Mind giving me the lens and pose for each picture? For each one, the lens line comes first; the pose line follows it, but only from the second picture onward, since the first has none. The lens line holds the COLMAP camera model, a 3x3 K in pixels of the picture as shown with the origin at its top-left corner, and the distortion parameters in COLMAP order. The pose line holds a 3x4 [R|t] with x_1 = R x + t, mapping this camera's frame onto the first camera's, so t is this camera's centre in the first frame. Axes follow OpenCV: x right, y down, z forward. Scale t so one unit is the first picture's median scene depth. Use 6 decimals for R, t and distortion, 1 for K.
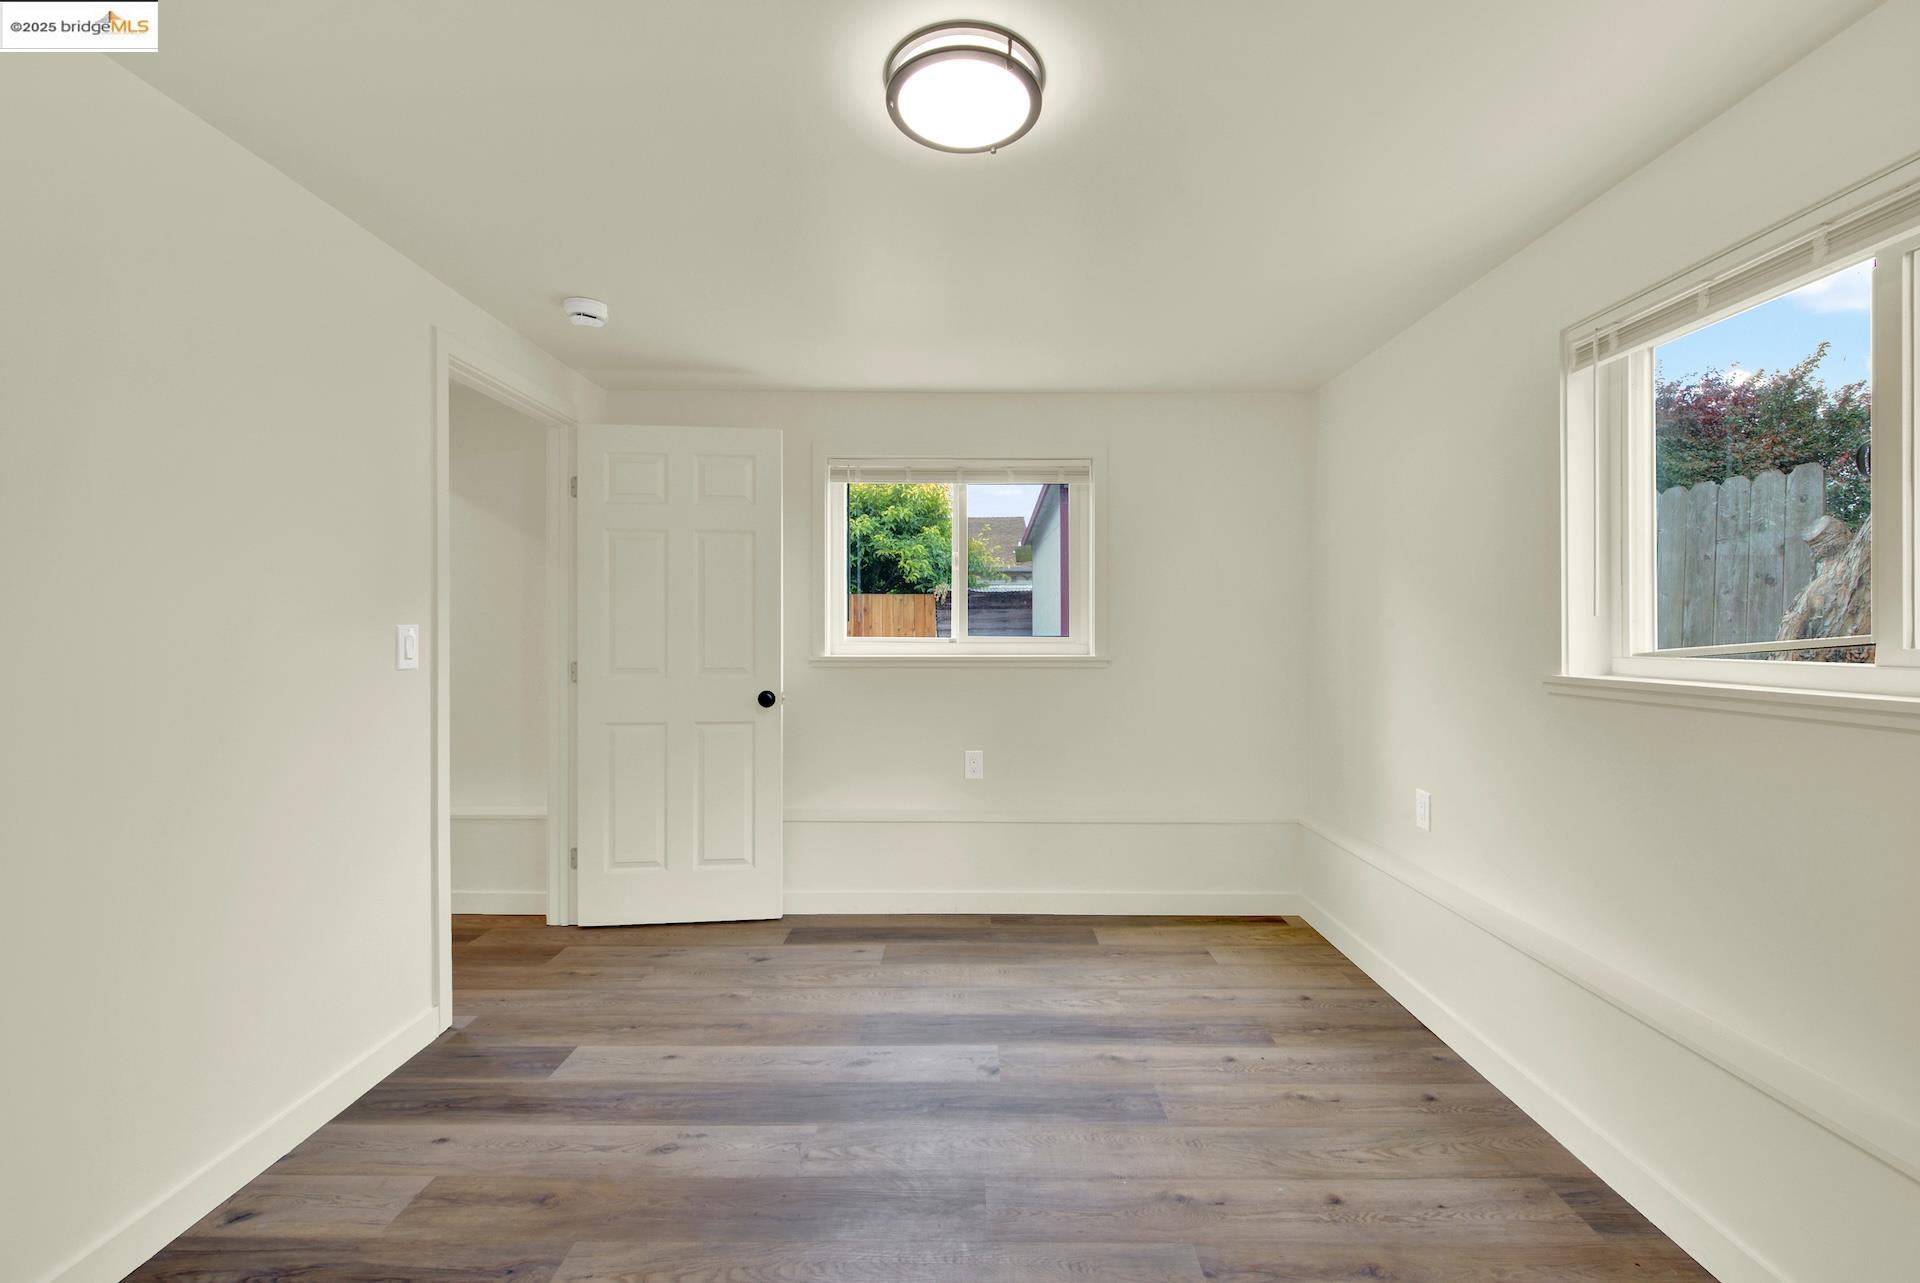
lens RADIAL K [[792.6, 0, 971.0], [0, 792.6, 636.5], [0, 0, 1]] dist [0.000459, -0.001026]
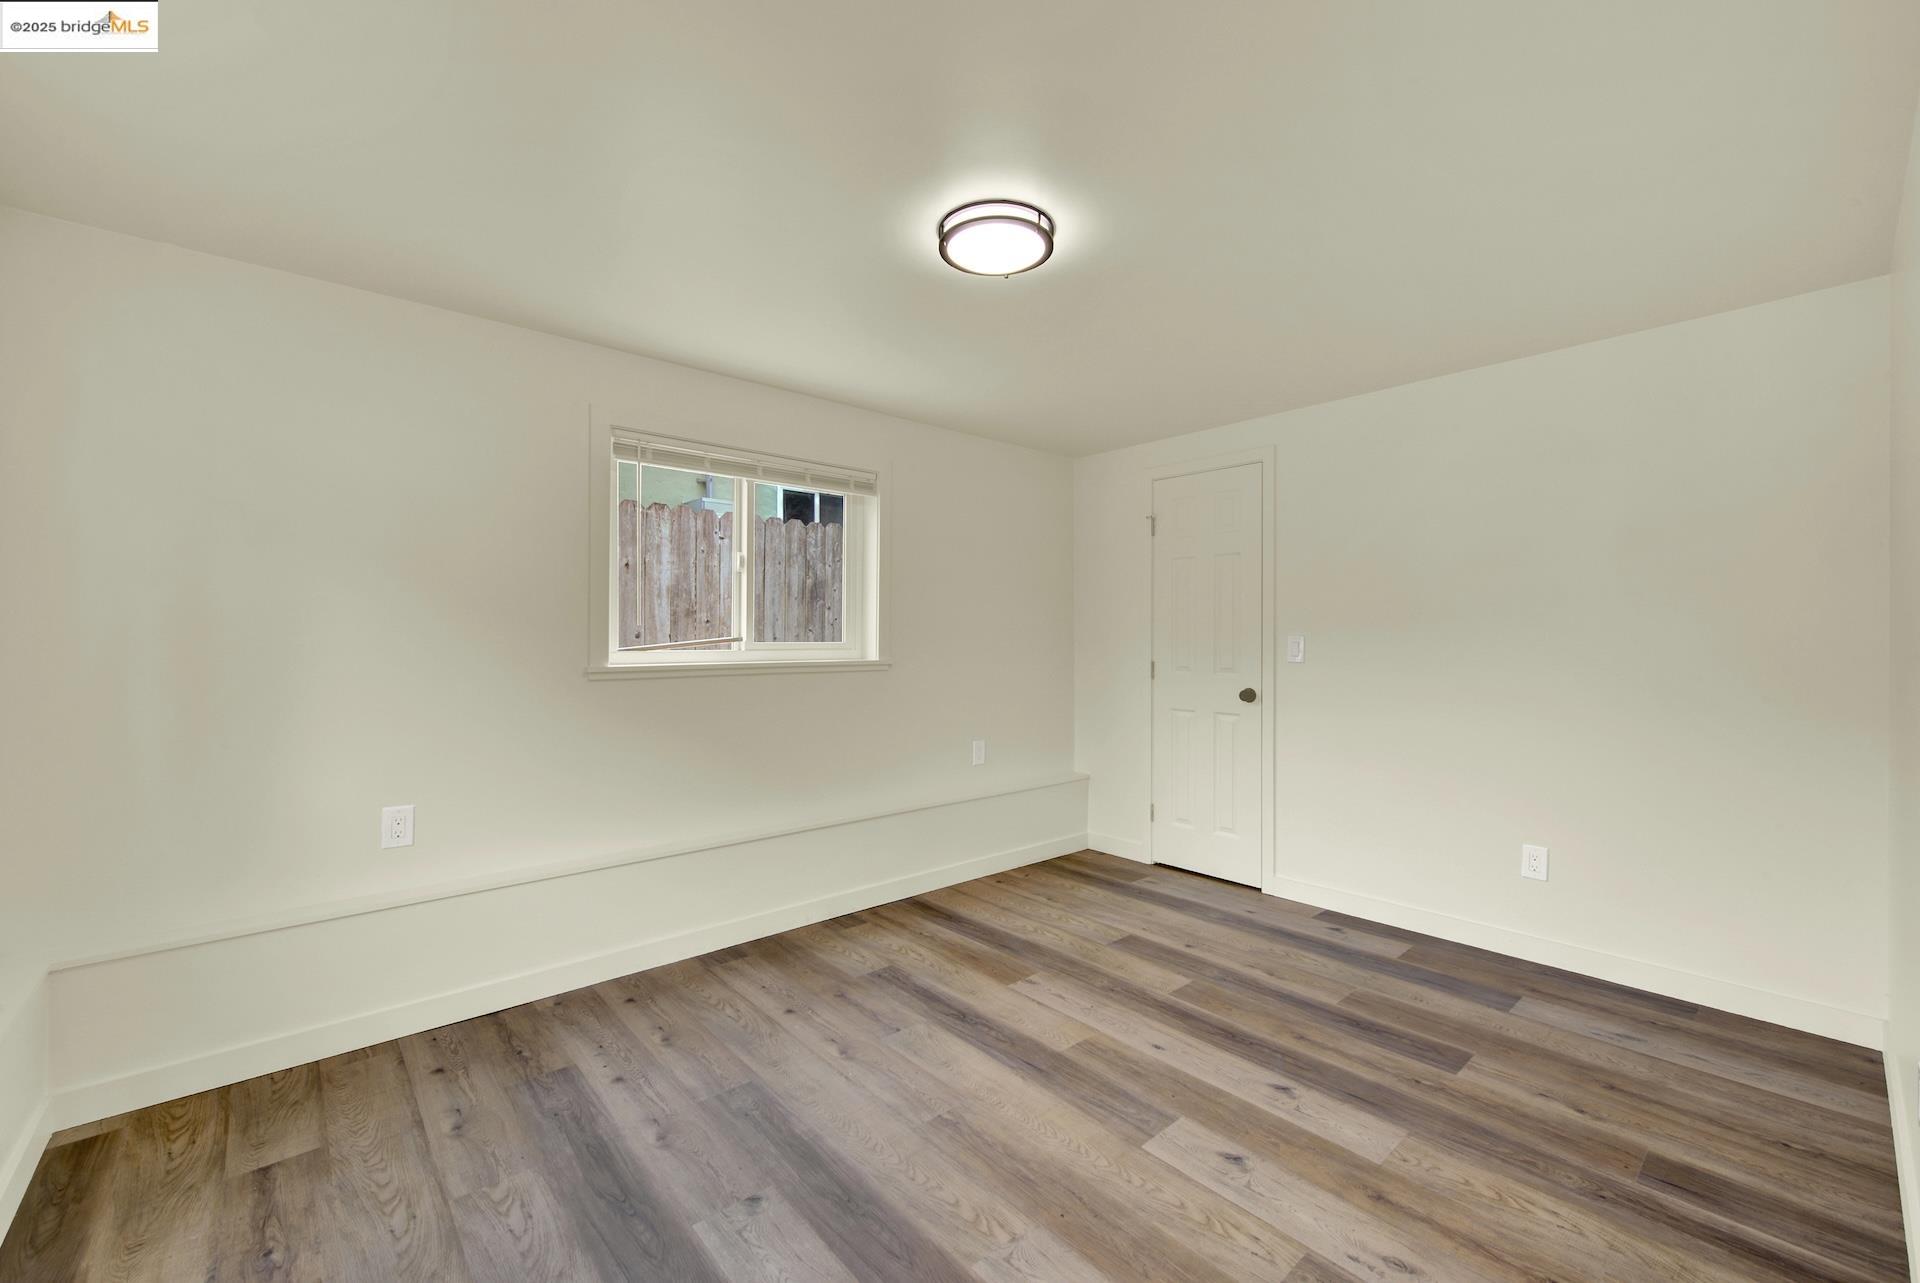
lens RADIAL K [[792.6, 0, 971.0], [0, 792.6, 636.5], [0, 0, 1]] dist [0.000459, -0.001026]
pose [[-0.676623, -0.002518, 0.736326, -0.715467], [0.002300, 0.999982, 0.005533, -0.011167], [-0.736326, 0.005438, -0.676605, 1.419057]]
